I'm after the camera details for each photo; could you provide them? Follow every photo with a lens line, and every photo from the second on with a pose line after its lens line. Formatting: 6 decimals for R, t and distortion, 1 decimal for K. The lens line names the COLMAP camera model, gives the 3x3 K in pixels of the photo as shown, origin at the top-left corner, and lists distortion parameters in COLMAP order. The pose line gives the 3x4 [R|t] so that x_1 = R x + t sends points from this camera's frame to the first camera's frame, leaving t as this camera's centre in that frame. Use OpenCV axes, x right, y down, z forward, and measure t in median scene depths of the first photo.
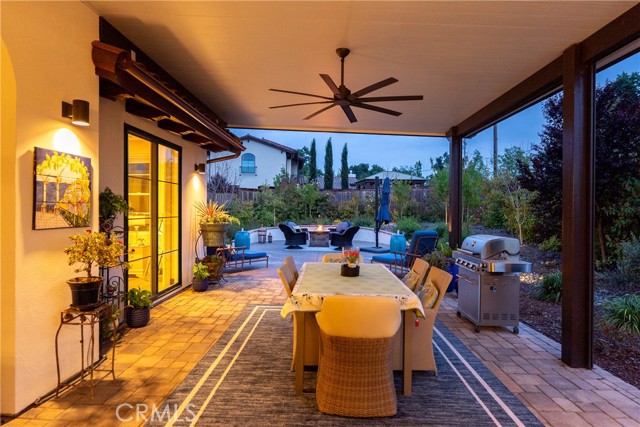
lens RADIAL K [[378.4, 0, 320.0], [0, 378.4, 213.5], [0, 0, 1]] dist [-0.002567, 0.000013]
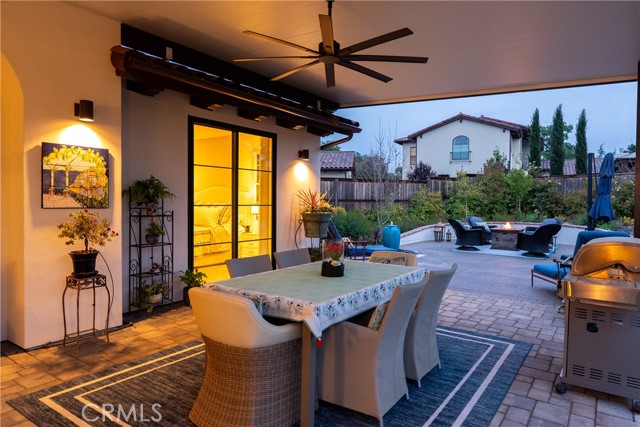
lens RADIAL K [[426.6, 0, 320.0], [0, 426.6, 213.5], [0, 0, 1]] dist [-0.001467, -0.000248]
pose [[0.822077, 0.017074, -0.569120, 0.675771], [-0.011066, 0.999841, 0.014012, 0.025331], [0.569269, -0.005221, 0.822135, 0.295276]]
